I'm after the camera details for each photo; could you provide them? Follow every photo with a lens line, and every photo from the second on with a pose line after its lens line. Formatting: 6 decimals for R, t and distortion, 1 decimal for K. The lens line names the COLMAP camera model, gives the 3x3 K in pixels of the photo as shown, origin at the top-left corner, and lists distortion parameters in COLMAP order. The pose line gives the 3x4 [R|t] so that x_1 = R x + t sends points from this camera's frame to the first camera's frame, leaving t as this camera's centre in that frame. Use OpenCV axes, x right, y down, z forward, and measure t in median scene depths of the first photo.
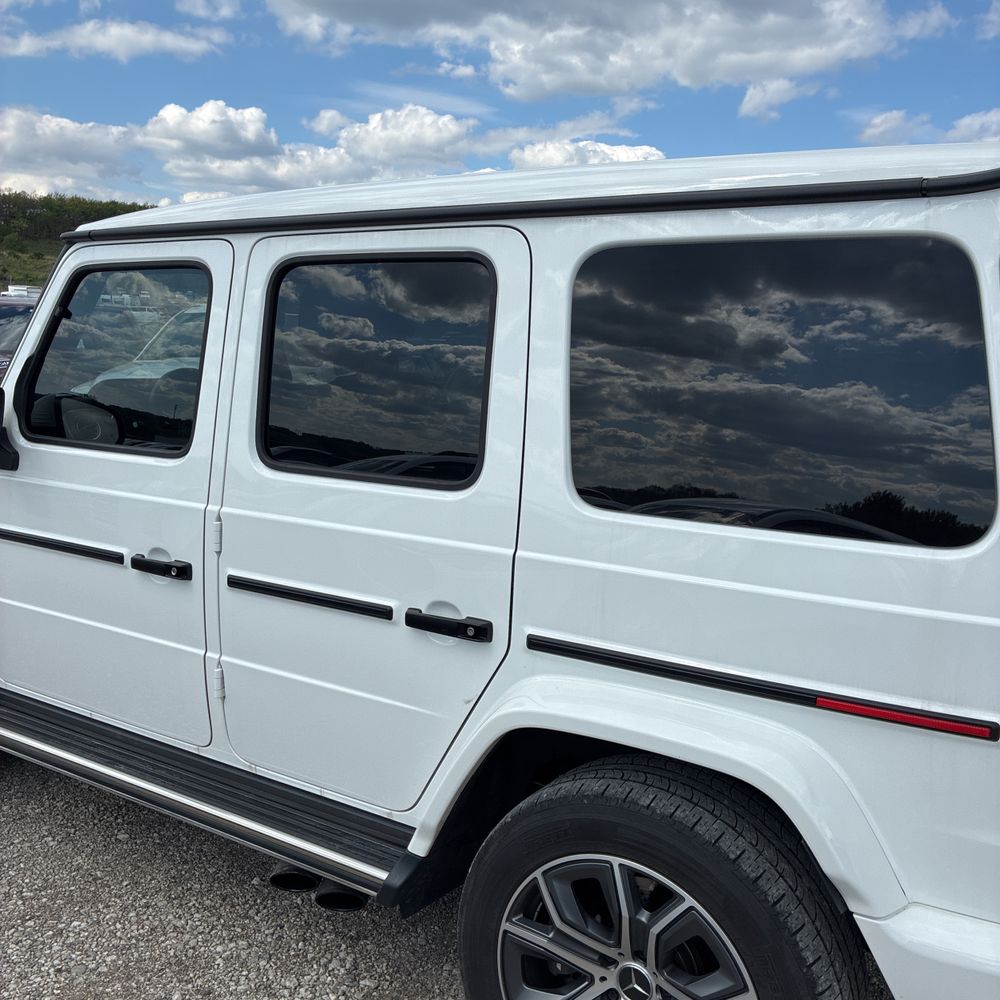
lens RADIAL K [[1016.0, 0, 503.9], [0, 1016.0, 496.4], [0, 0, 1]] dist [0.030199, 0.000000]
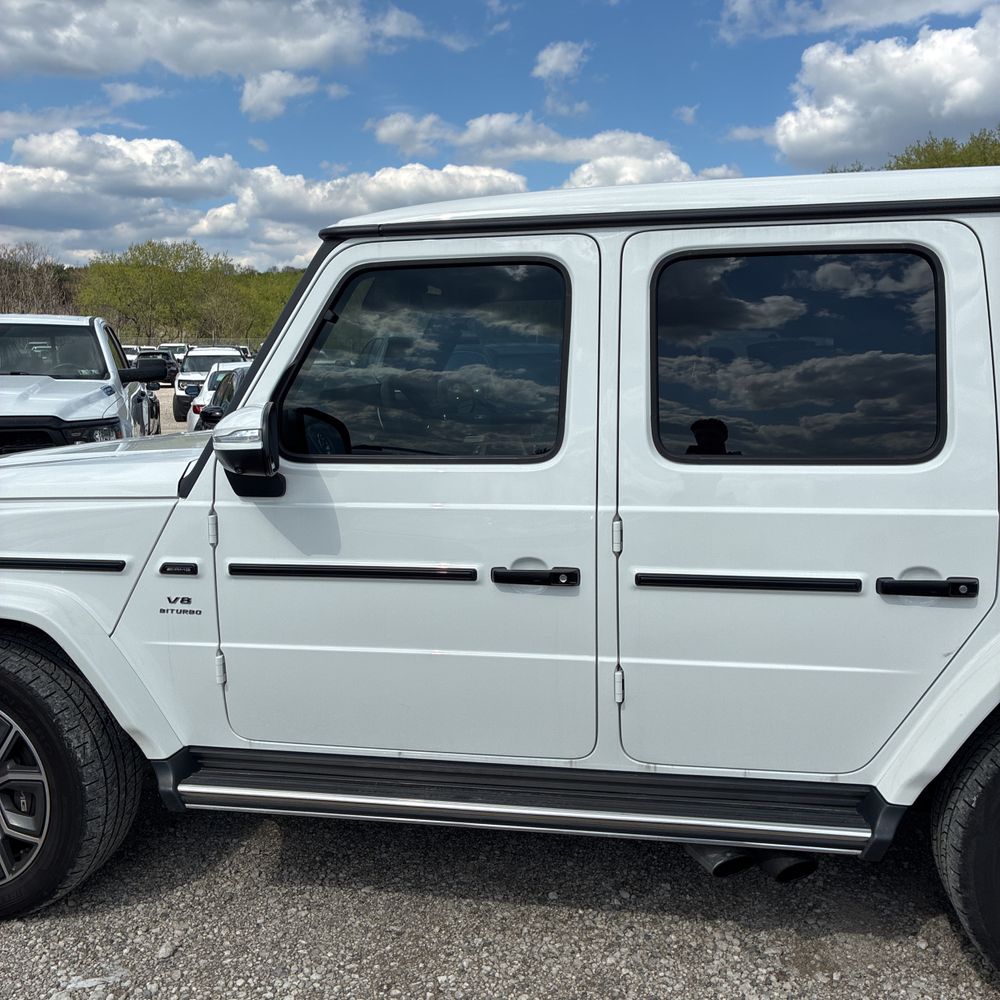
lens RADIAL K [[1016.0, 0, 461.4], [0, 1016.0, 486.5], [0, 0, 1]] dist [0.030199, 0.000000]
pose [[0.918100, -0.087065, 0.386668, -0.791092], [0.091375, 0.995790, 0.007260, -0.029416], [-0.385672, 0.028667, 0.922190, 0.152935]]
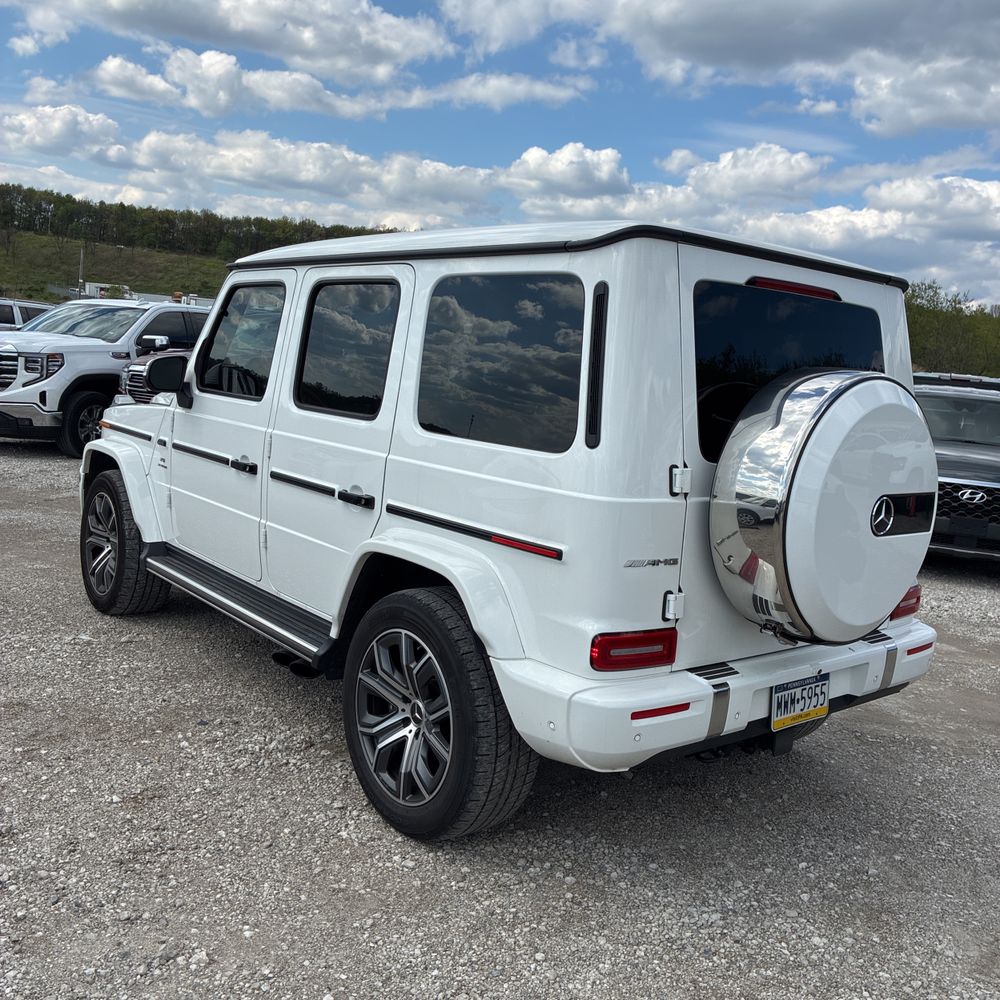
lens RADIAL K [[1016.0, 0, 512.4], [0, 1016.0, 477.5], [0, 0, 1]] dist [0.030199, 0.000000]
pose [[0.950984, 0.081955, -0.298181, 0.586315], [-0.097075, 0.994617, -0.036229, 0.109211], [0.293607, 0.063399, 0.953822, -0.448356]]
